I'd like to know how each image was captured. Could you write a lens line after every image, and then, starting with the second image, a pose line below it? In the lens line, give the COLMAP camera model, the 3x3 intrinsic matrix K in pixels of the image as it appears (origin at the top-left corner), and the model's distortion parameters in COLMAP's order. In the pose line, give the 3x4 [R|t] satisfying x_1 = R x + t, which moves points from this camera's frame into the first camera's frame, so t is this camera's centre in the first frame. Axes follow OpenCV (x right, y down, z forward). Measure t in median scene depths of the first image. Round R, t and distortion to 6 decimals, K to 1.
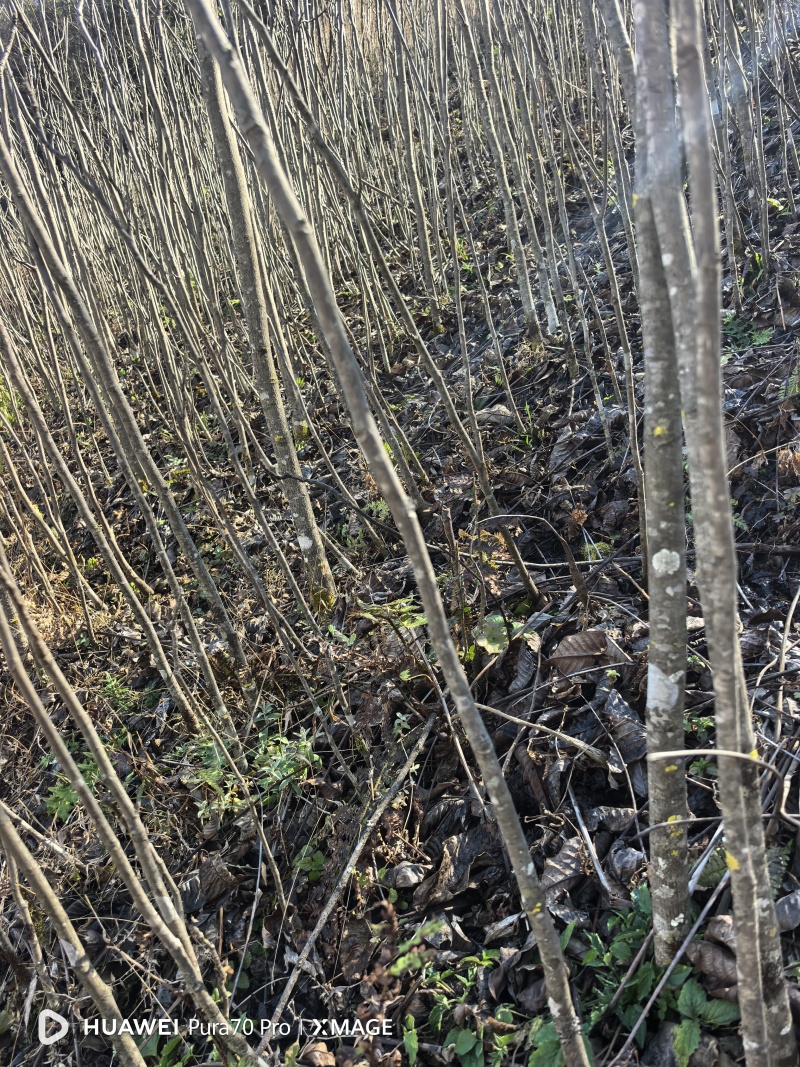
lens RADIAL K [[817.8, 0, 397.2], [0, 817.8, 546.6], [0, 0, 1]] dist [-0.018224, -0.002430]
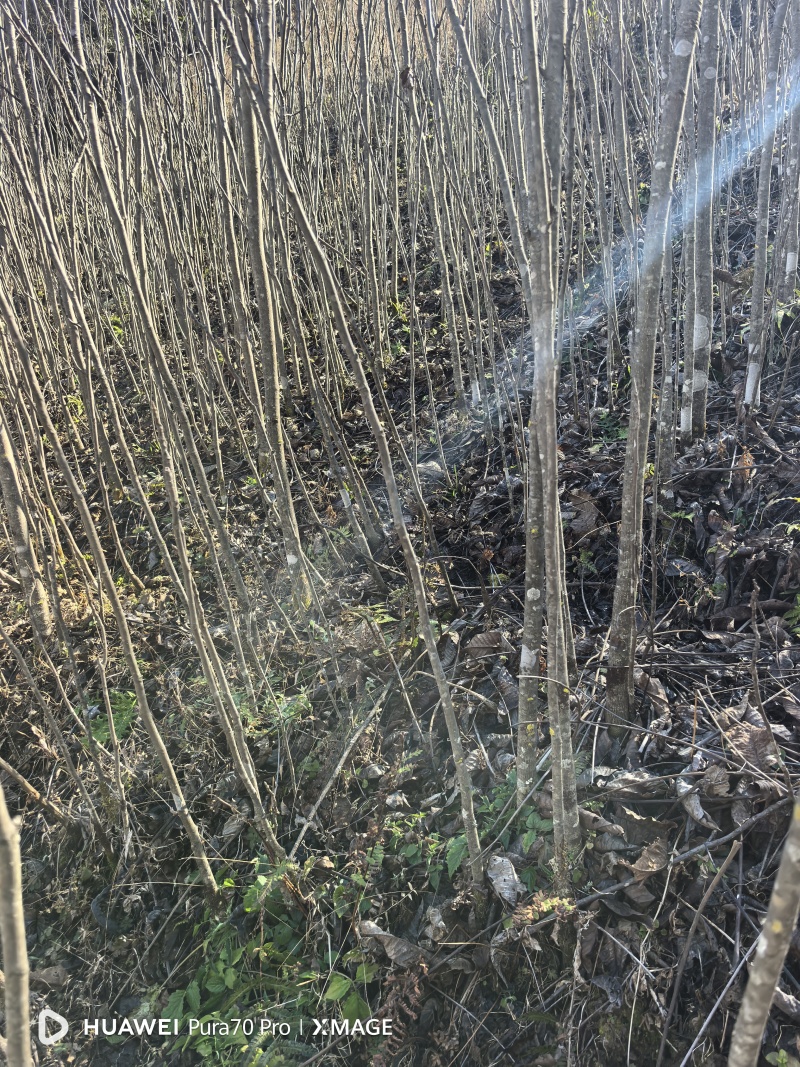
lens RADIAL K [[817.8, 0, 397.2], [0, 817.8, 546.6], [0, 0, 1]] dist [-0.018224, -0.002430]
pose [[0.990574, 0.069888, 0.117810, -0.138897], [-0.068591, 0.997532, -0.015034, -0.024517], [-0.118570, 0.006811, 0.992922, -0.535187]]
